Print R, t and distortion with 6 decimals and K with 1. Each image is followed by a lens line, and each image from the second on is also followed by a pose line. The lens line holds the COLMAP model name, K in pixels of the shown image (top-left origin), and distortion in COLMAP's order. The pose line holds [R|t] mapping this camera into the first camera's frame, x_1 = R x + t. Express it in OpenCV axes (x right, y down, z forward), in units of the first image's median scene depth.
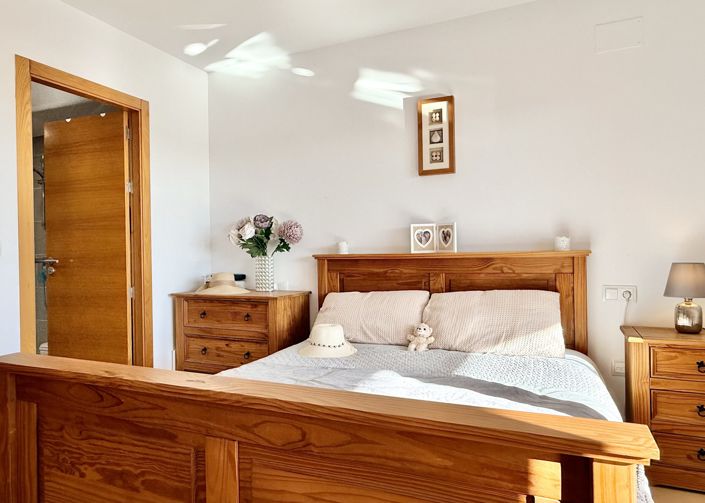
lens RADIAL K [[472.2, 0, 352.7], [0, 472.2, 252.4], [0, 0, 1]] dist [-0.007316, 0.007616]
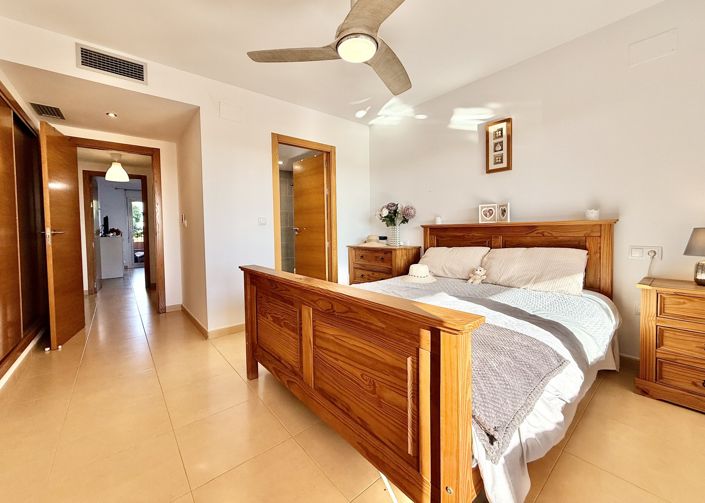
lens RADIAL K [[283.0, 0, 368.1], [0, 283.0, 238.3], [0, 0, 1]] dist [0.002460, -0.000344]
pose [[0.912555, 0.011501, -0.408793, 0.185670], [0.004733, 0.999241, 0.038677, 0.014185], [0.408927, -0.037229, 0.911807, -0.018643]]
